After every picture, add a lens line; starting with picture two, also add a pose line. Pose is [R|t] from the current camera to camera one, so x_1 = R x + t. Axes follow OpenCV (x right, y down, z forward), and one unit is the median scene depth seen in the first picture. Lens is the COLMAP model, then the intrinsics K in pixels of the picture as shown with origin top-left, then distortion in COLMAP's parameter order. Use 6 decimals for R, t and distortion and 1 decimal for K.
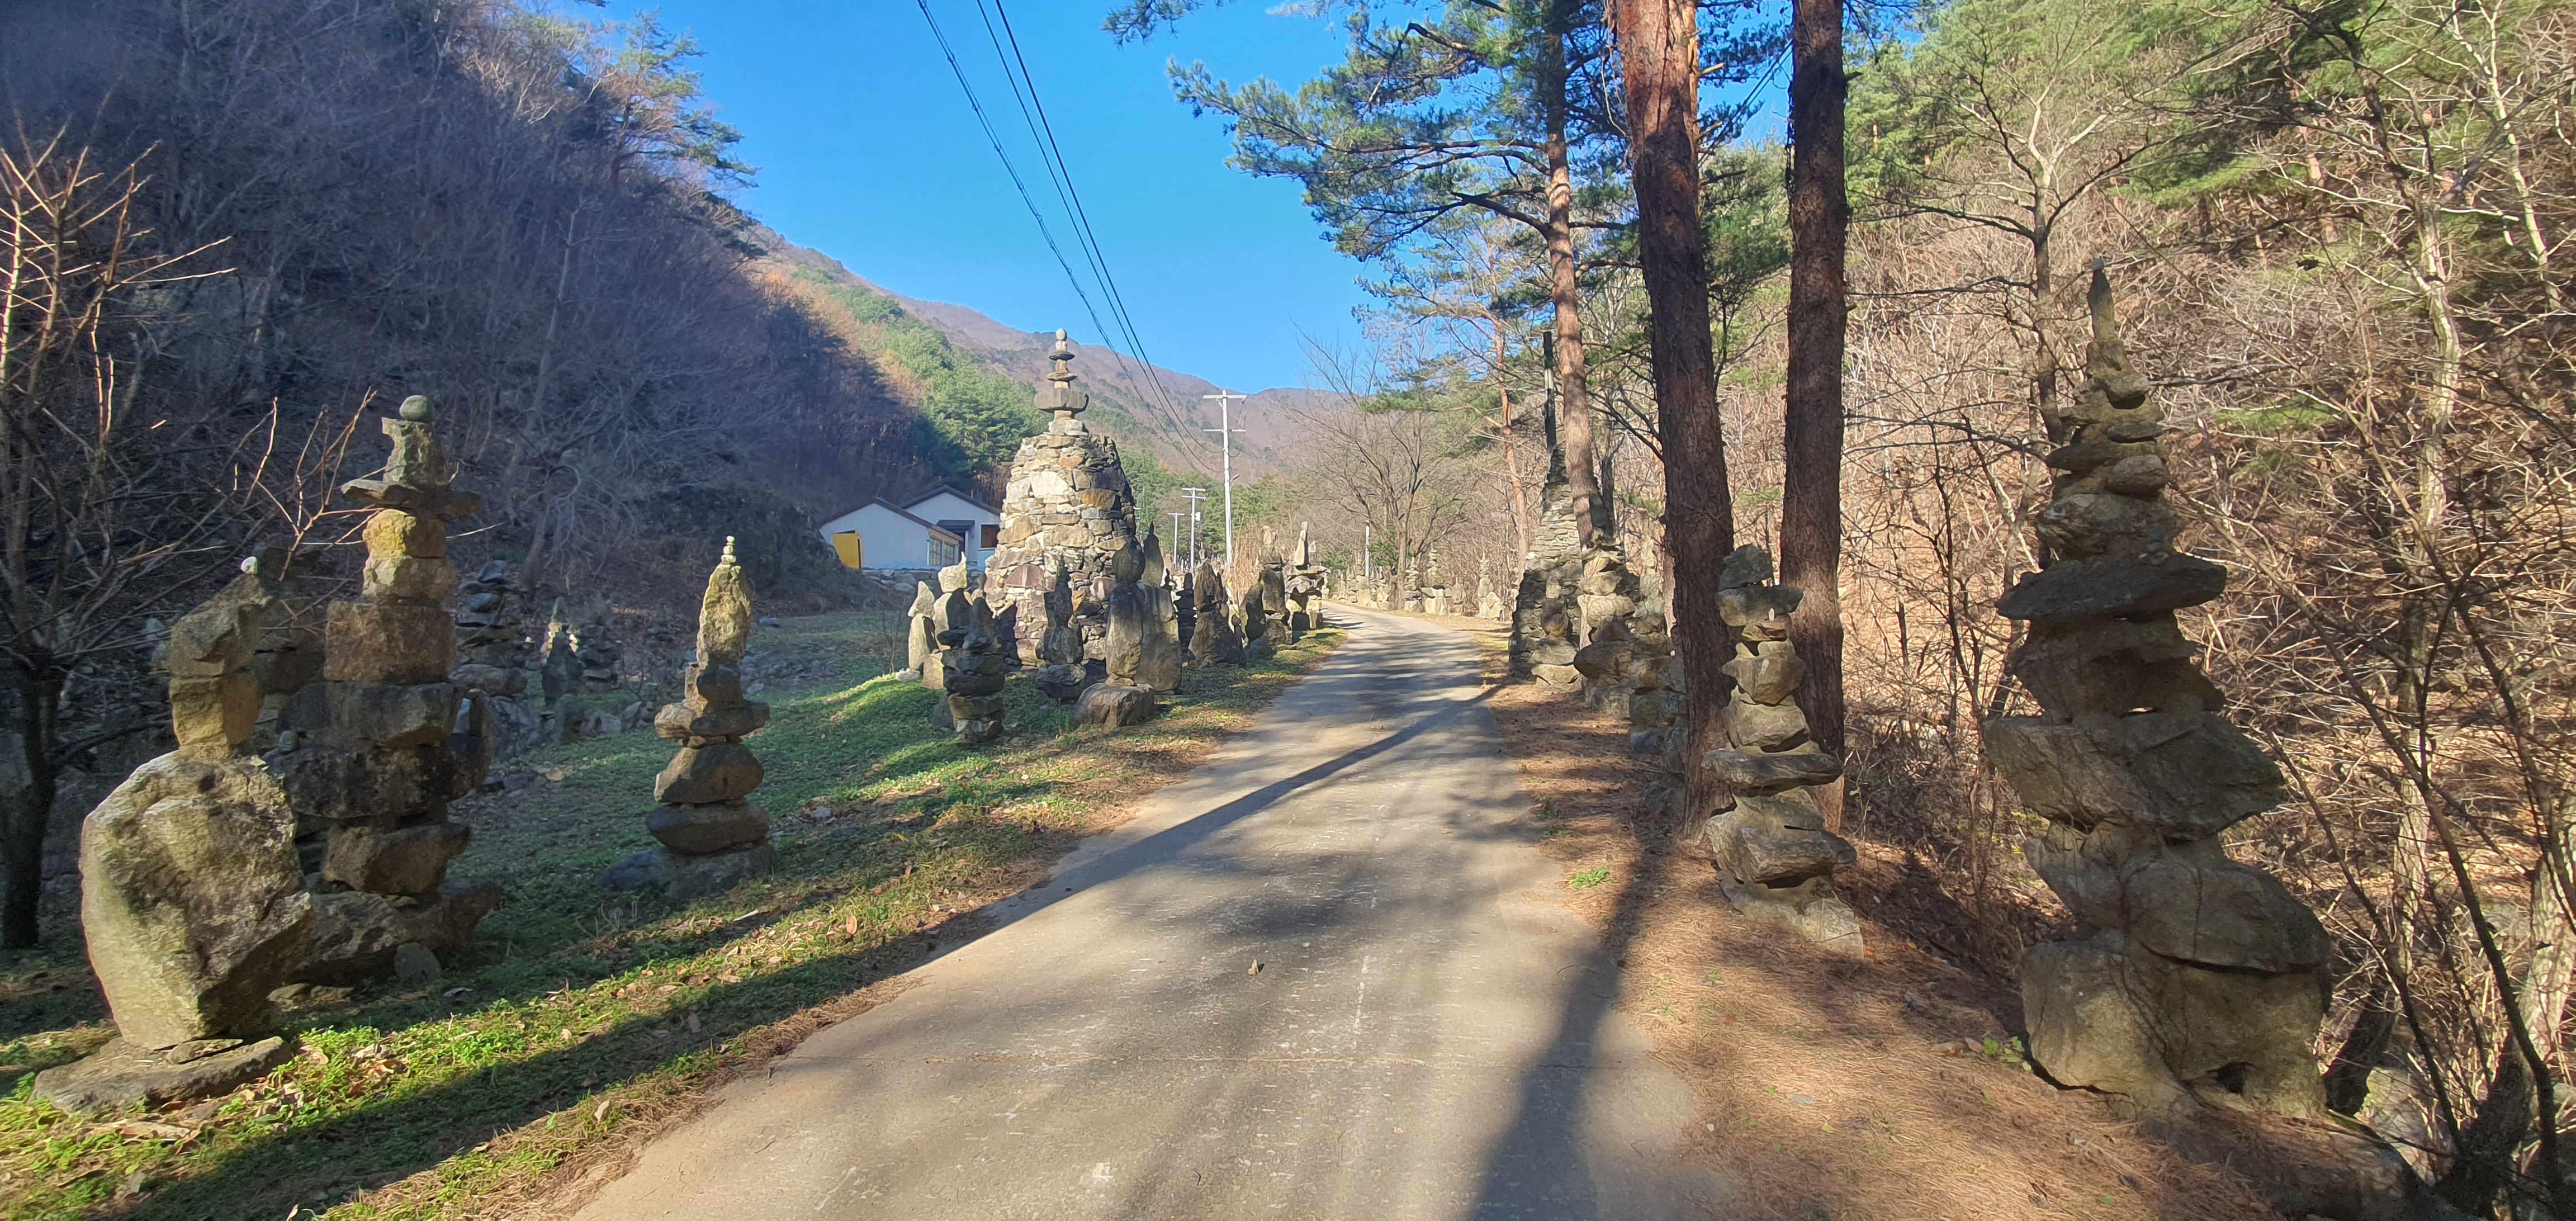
lens RADIAL K [[1062.0, 0, 1289.1], [0, 1062.0, 611.2], [0, 0, 1]] dist [-0.000408, 0.000007]
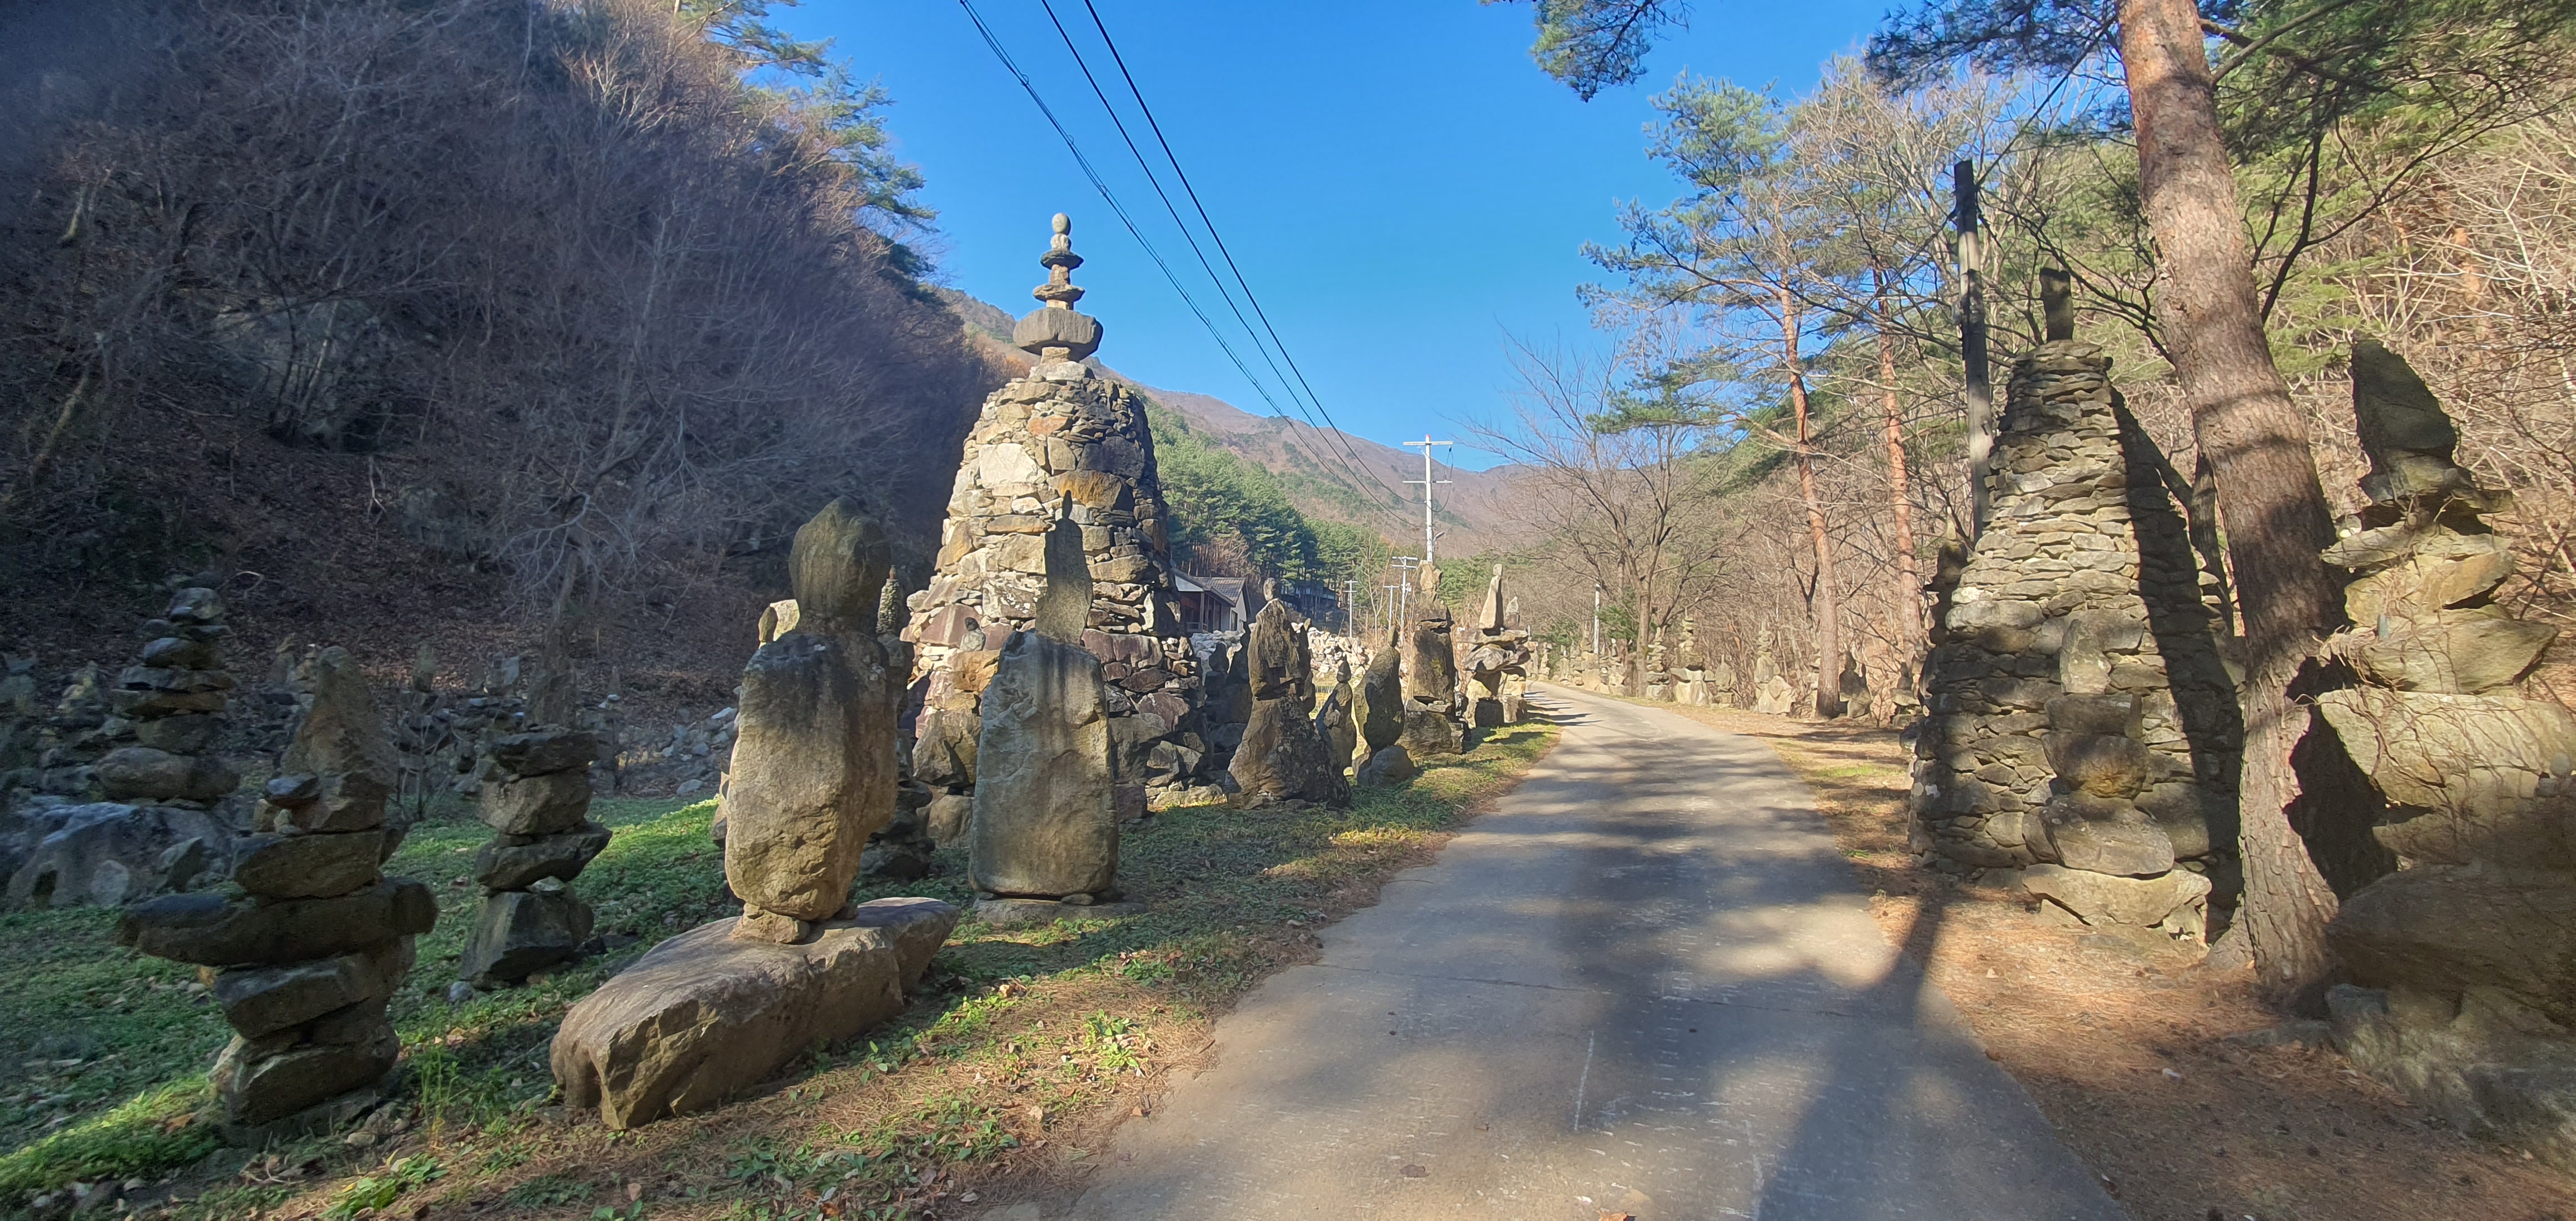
lens RADIAL K [[1062.0, 0, 1290.1], [0, 1062.0, 614.4], [0, 0, 1]] dist [-0.000408, 0.000007]
pose [[0.977952, 0.012708, -0.208441, 0.025619], [-0.027110, 0.997426, -0.066380, -0.004241], [0.207061, 0.070568, 0.975780, 0.312318]]
